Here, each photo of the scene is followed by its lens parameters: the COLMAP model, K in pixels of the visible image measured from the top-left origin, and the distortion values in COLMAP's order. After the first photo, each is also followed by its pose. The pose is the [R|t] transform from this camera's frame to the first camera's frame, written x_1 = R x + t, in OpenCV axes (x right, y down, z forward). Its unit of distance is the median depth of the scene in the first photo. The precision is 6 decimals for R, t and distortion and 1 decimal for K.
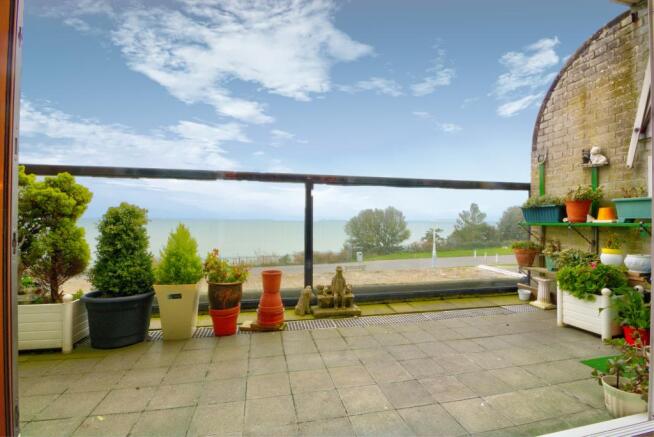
lens RADIAL K [[302.5, 0, 326.9], [0, 302.5, 218.9], [0, 0, 1]] dist [-0.007294, -0.007888]
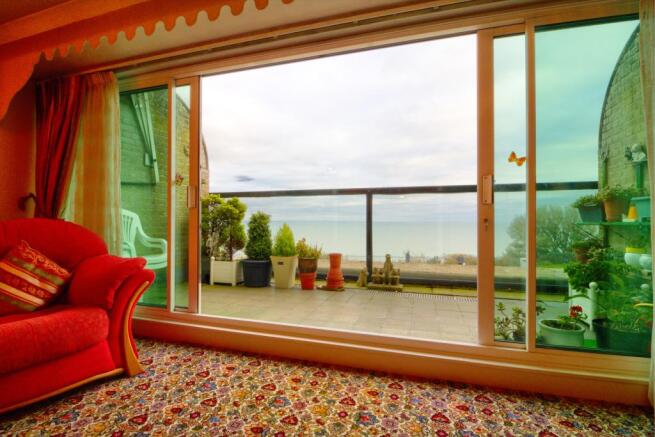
lens RADIAL K [[302.9, 0, 323.7], [0, 302.9, 219.7], [0, 0, 1]] dist [-0.007294, -0.007888]
pose [[0.864354, -0.005307, -0.502856, 0.588646], [0.004308, 0.999986, -0.003148, 0.004321], [0.502866, 0.000554, 0.864364, -0.400169]]
